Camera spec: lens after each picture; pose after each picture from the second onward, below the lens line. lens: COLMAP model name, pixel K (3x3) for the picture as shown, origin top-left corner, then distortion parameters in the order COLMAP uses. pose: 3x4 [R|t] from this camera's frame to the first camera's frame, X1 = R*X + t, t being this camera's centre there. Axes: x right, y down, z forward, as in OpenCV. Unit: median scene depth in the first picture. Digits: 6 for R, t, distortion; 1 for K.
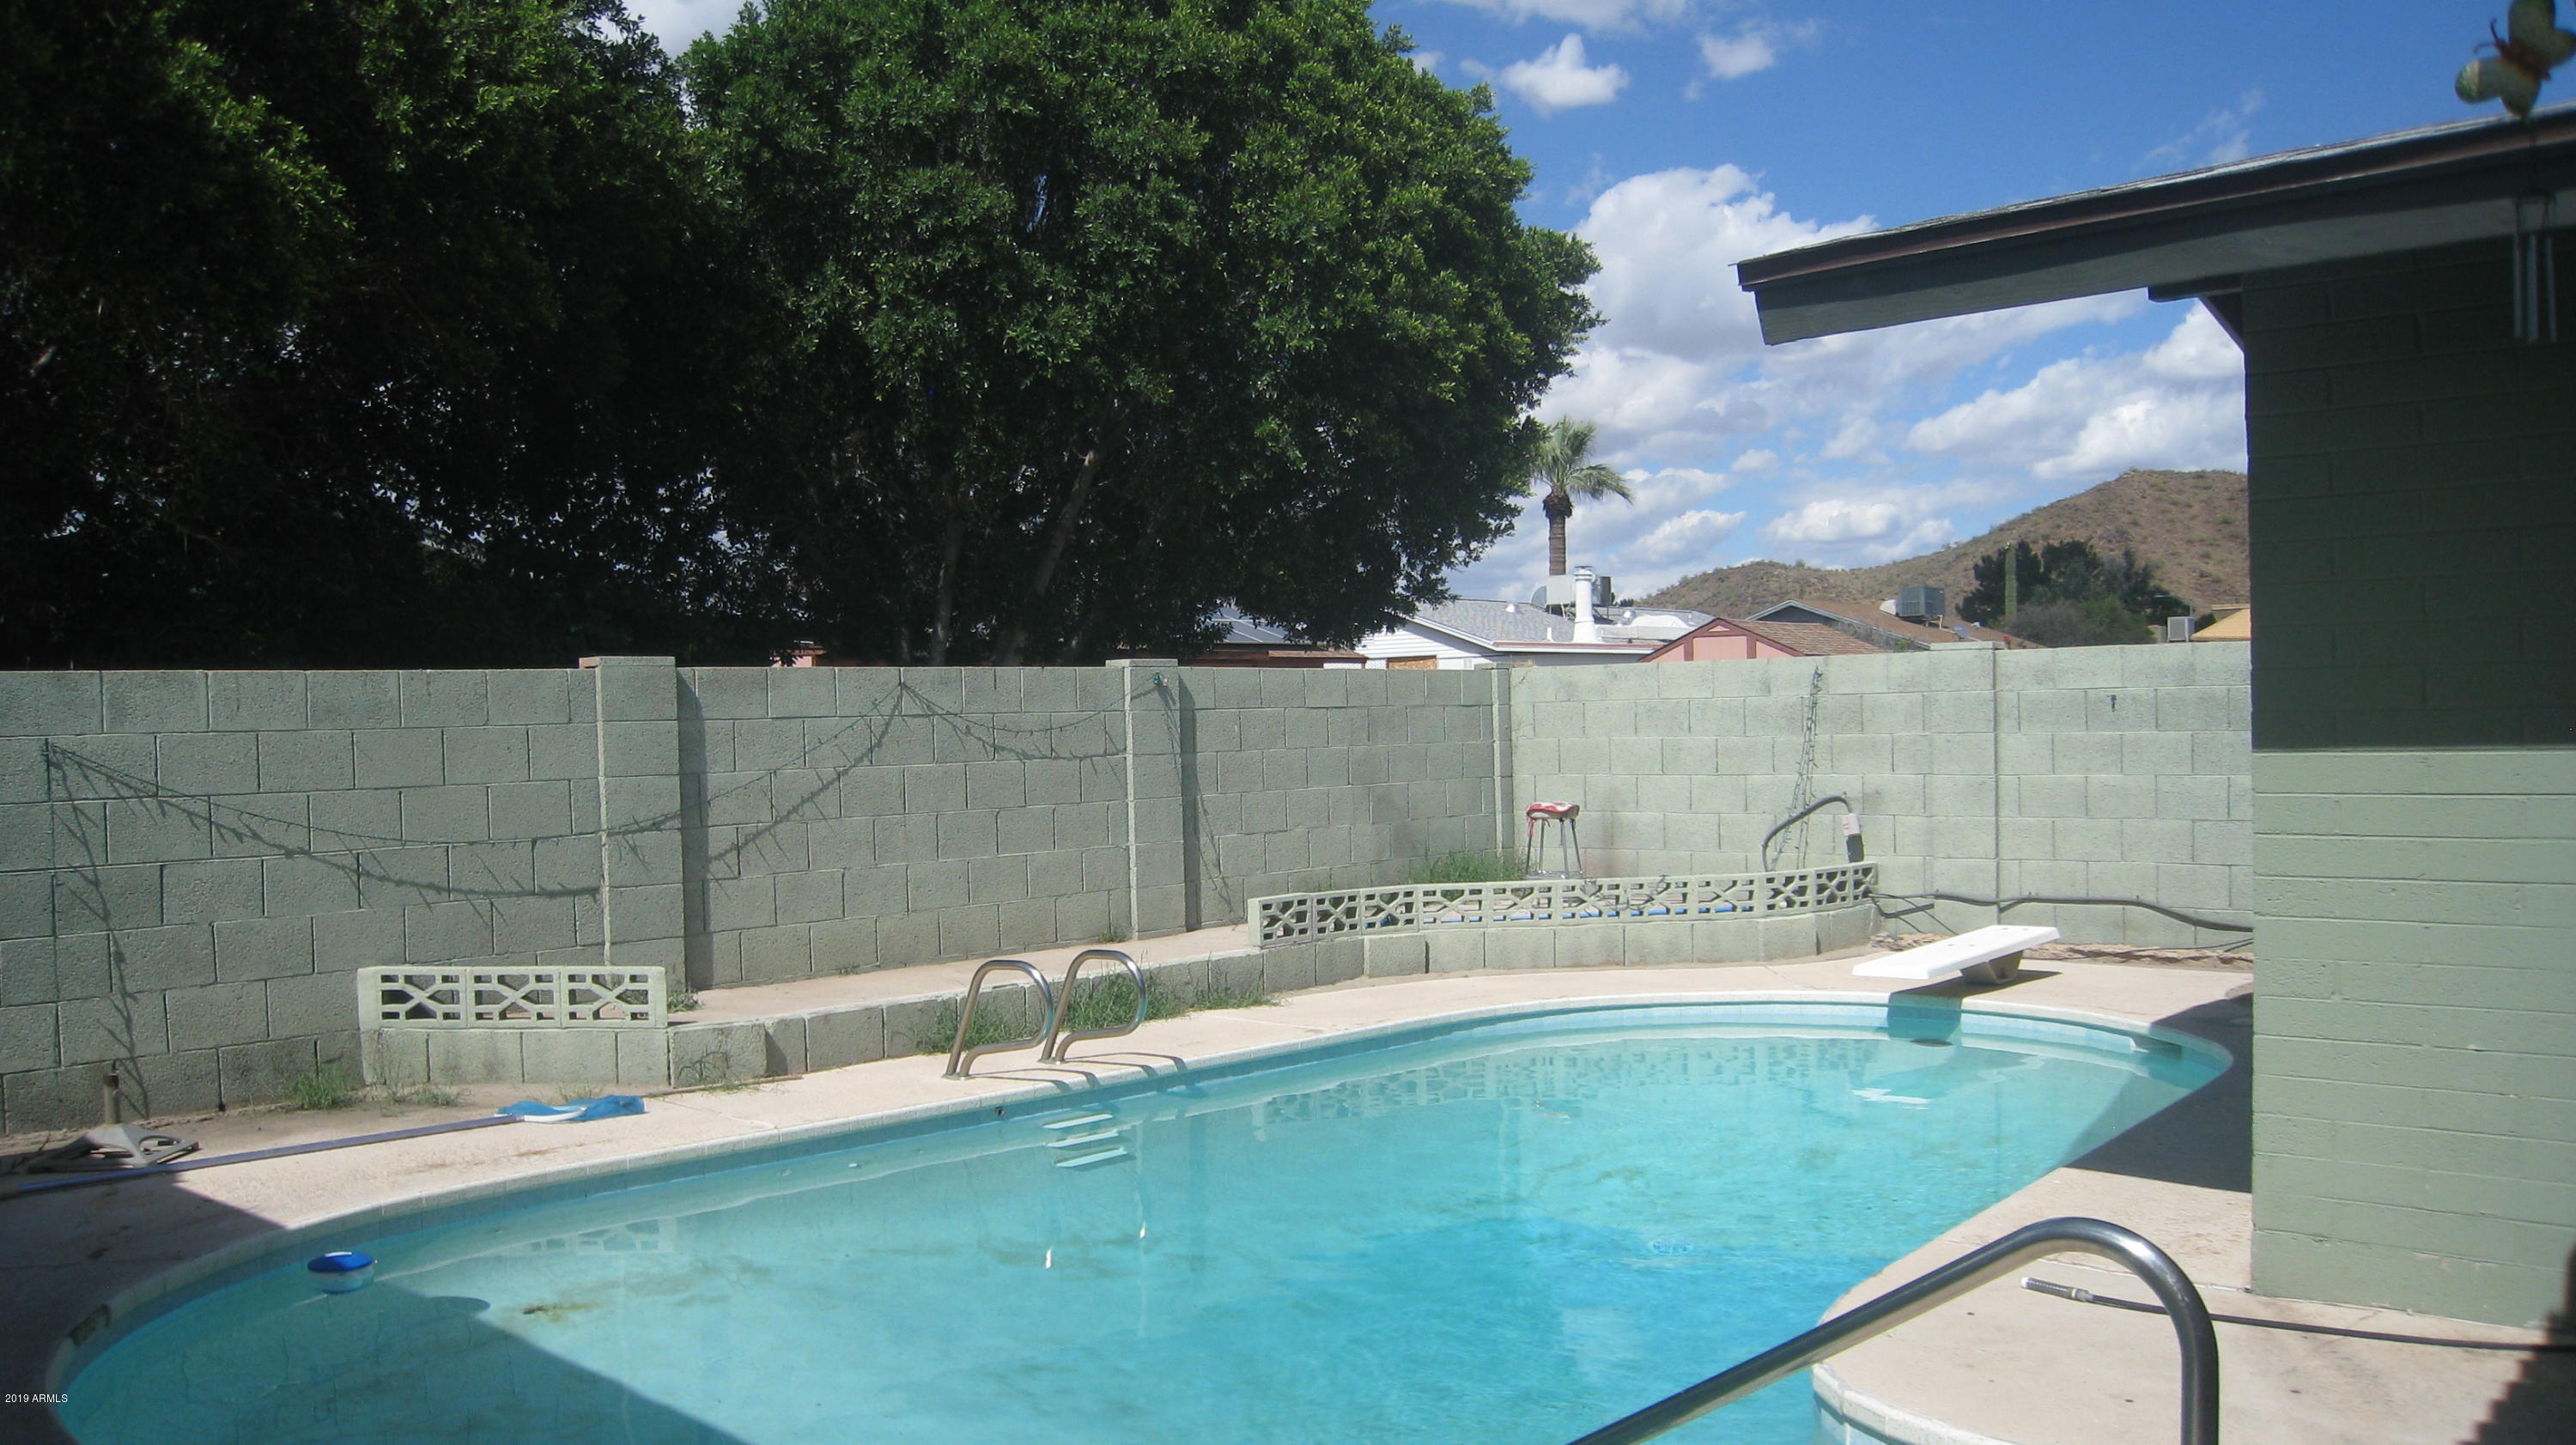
lens RADIAL K [[2105.7, 0, 1265.7], [0, 2105.7, 742.4], [0, 0, 1]] dist [-0.166478, 0.107529]
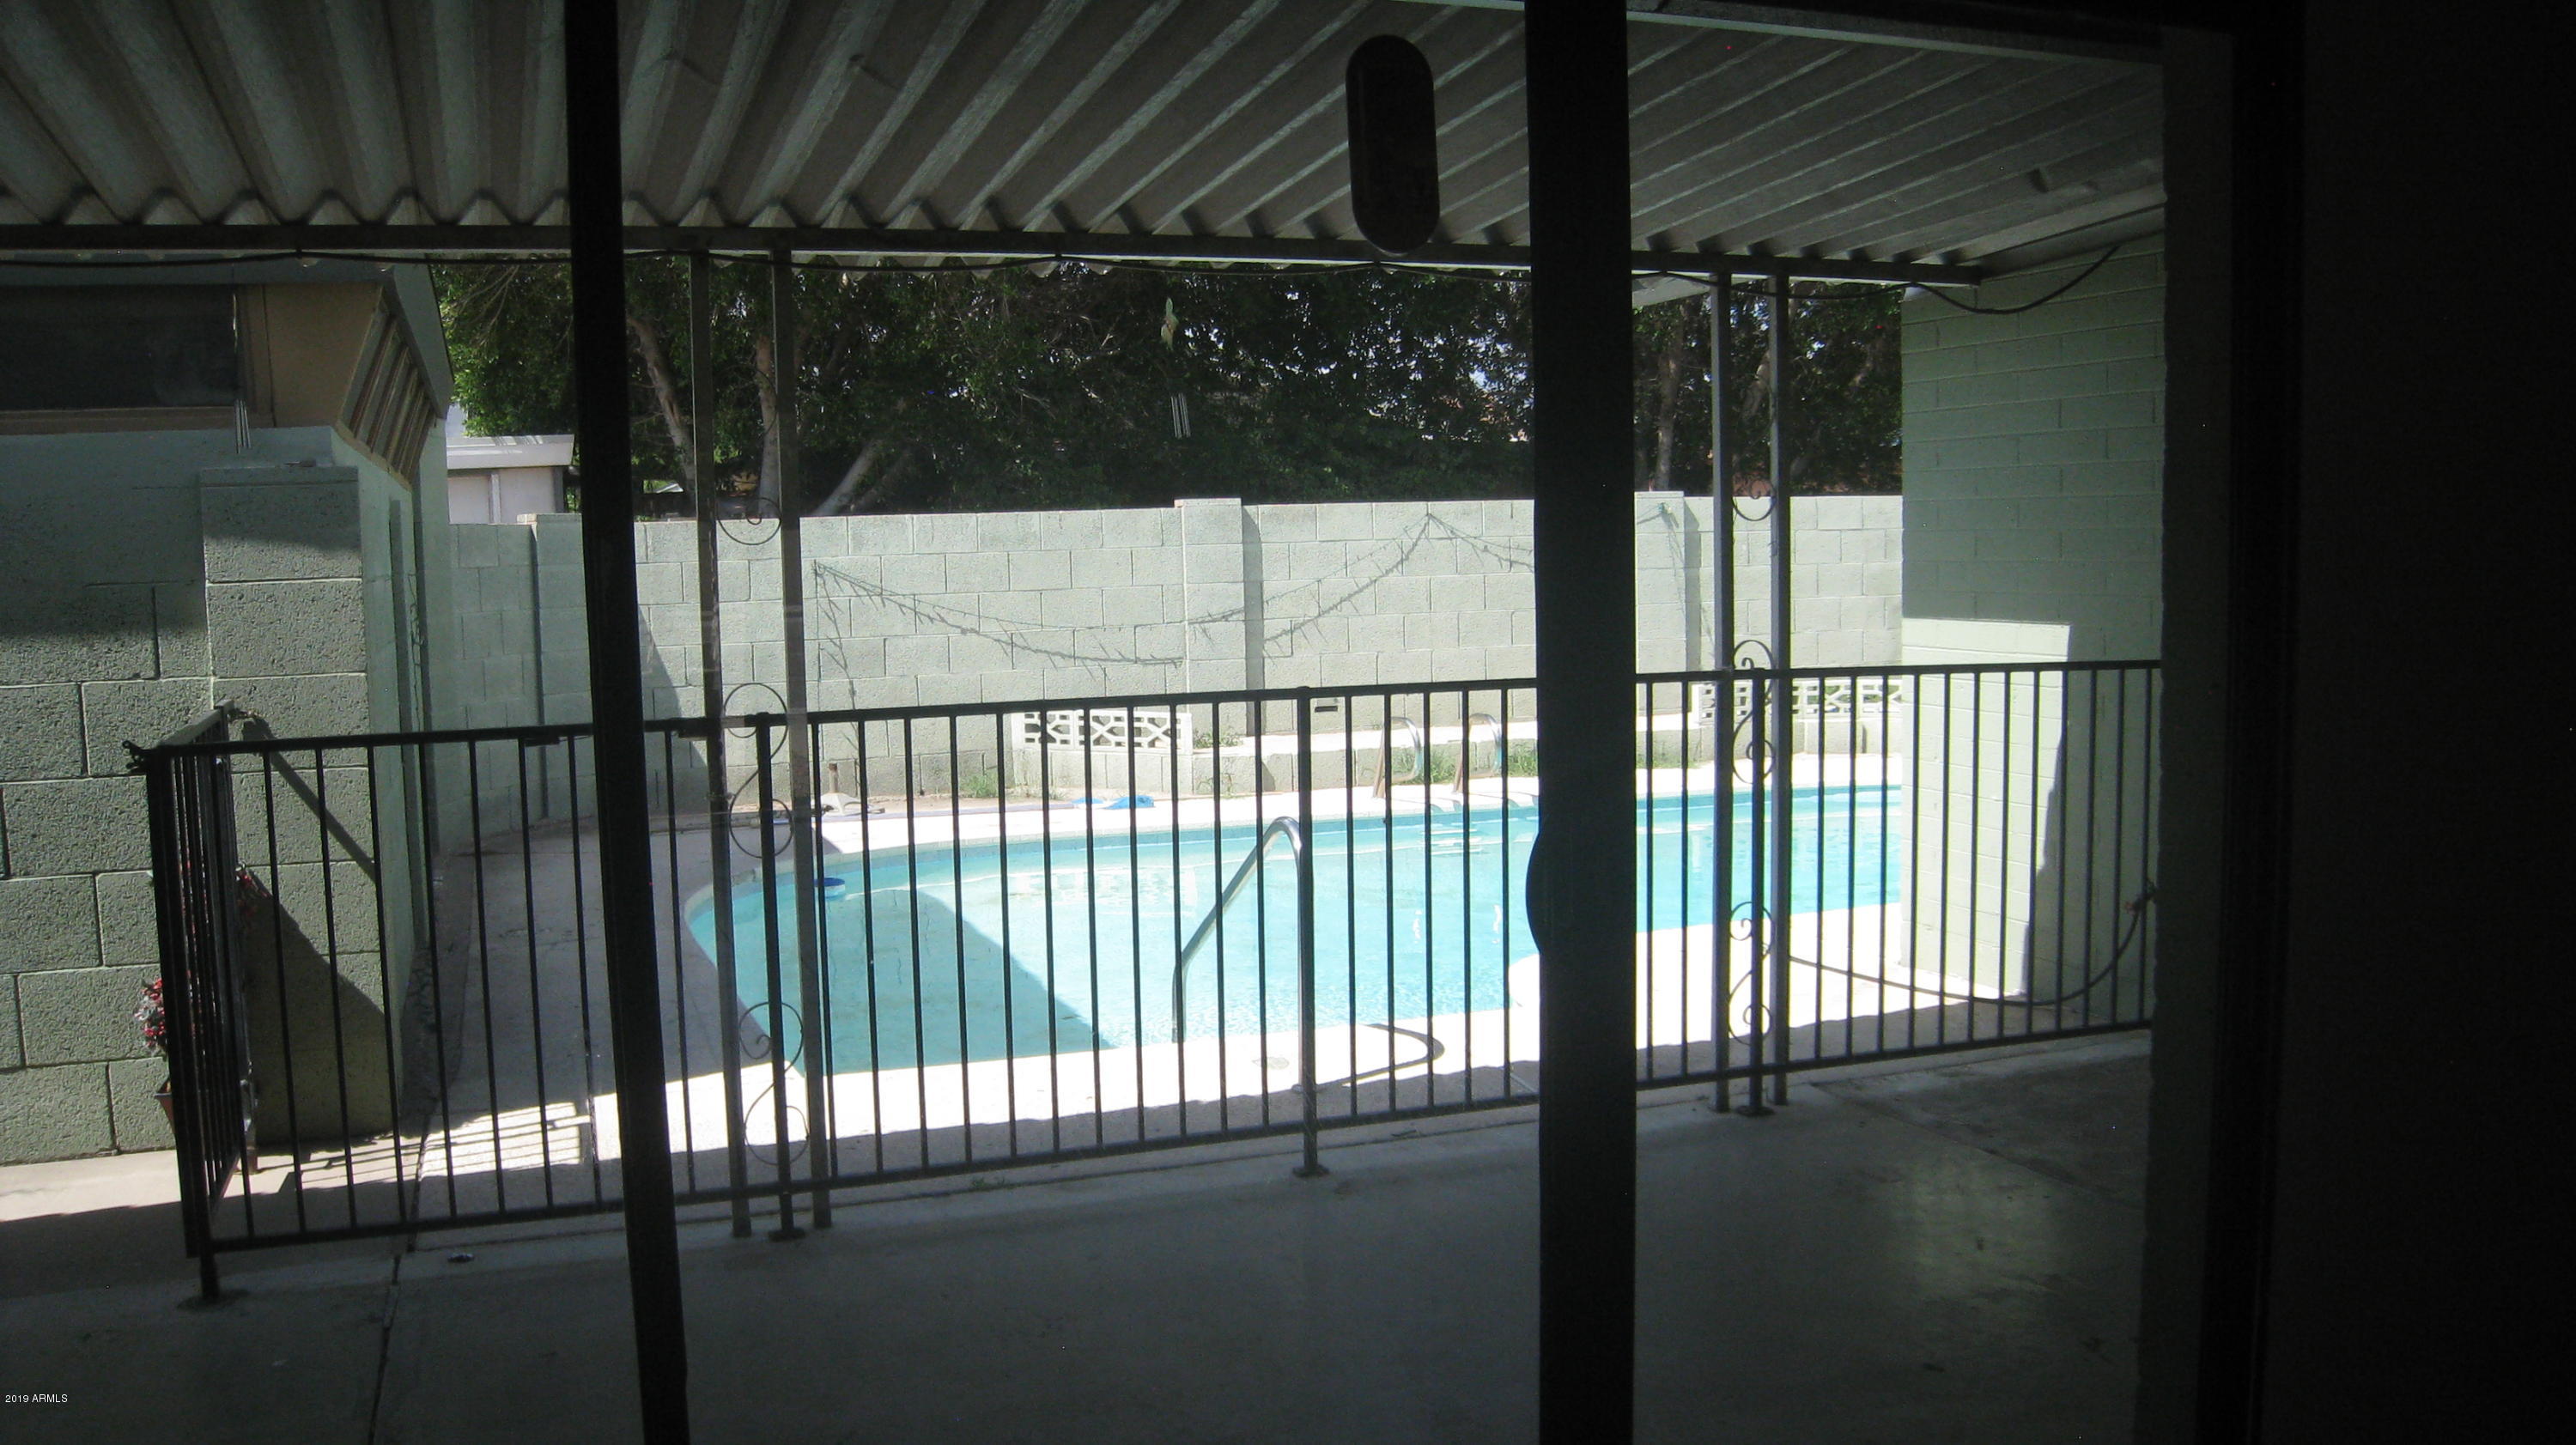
lens RADIAL K [[2105.7, 0, 1276.6], [0, 2105.7, 713.1], [0, 0, 1]] dist [-0.166478, 0.107529]
pose [[0.888268, 0.040950, -0.457496, 0.383219], [-0.001959, 0.996347, 0.085378, -0.017260], [0.459321, -0.074943, 0.885103, -0.253924]]
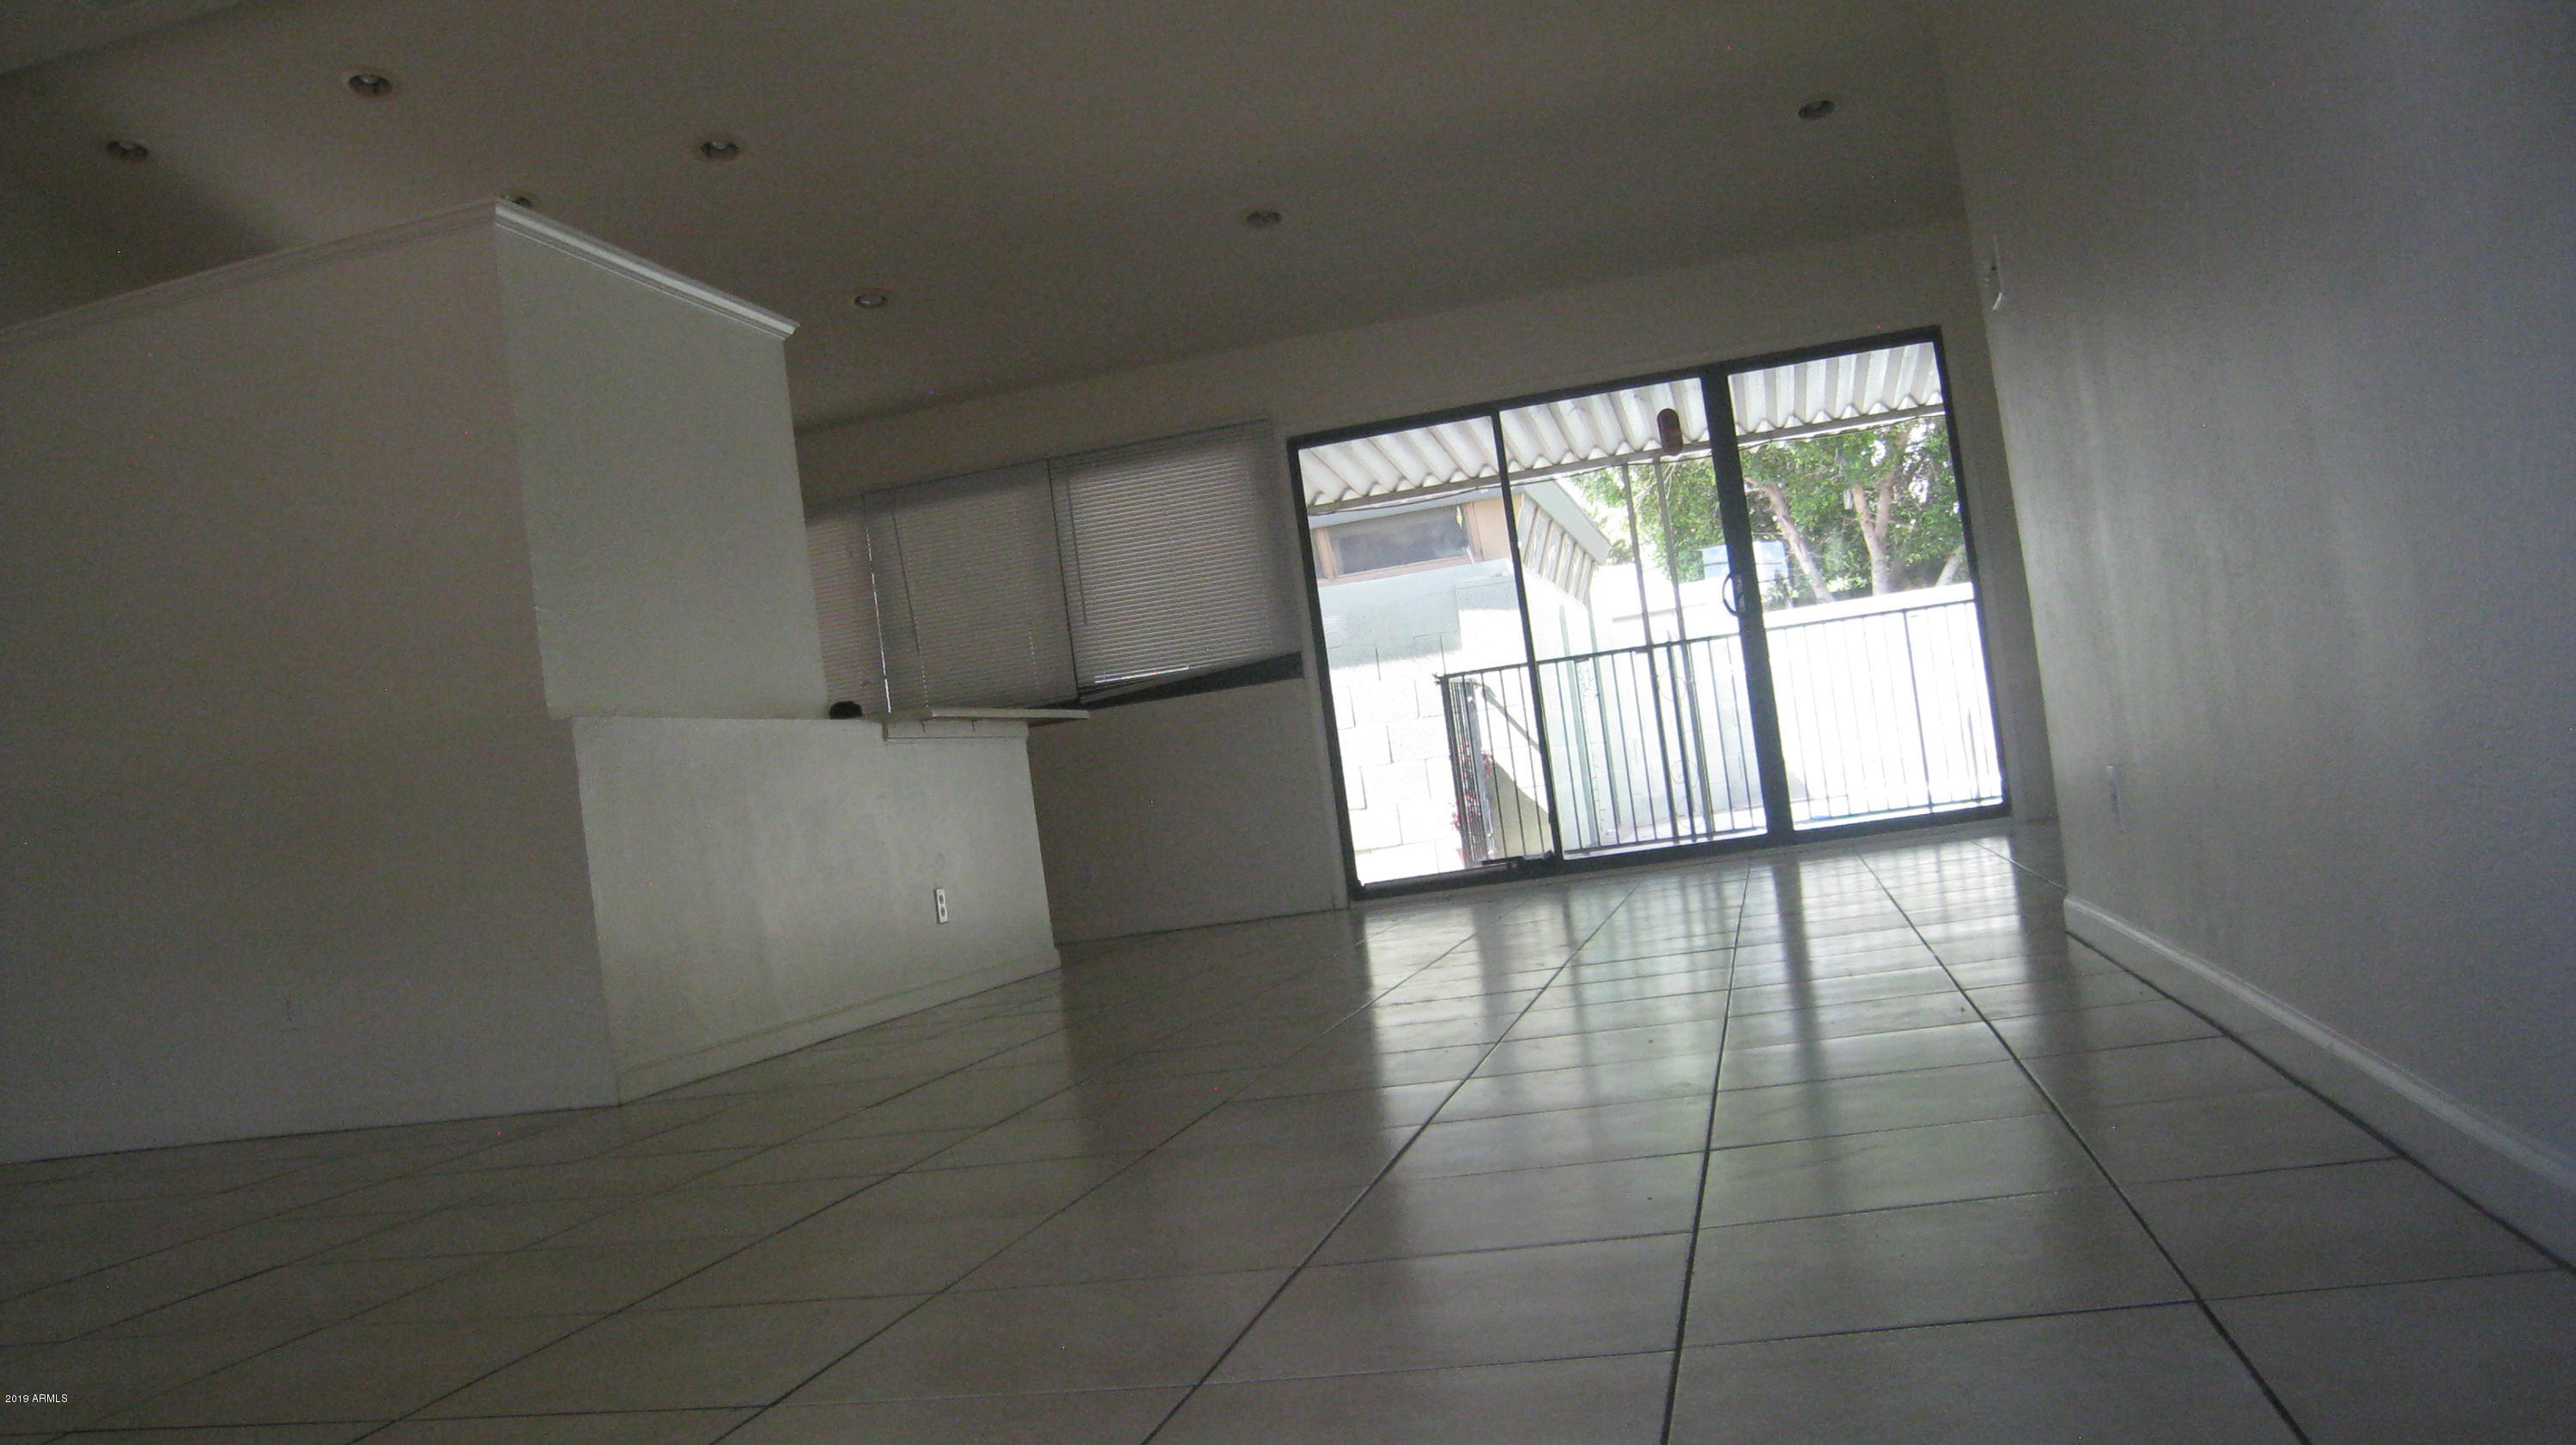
lens RADIAL K [[2105.7, 0, 1271.2], [0, 2105.7, 728.2], [0, 0, 1]] dist [-0.166478, 0.107529]
pose [[0.477907, -0.071090, -0.875529, 1.985528], [0.111781, 0.993538, -0.019656, 0.214255], [0.871269, -0.088474, 0.482765, -1.329086]]
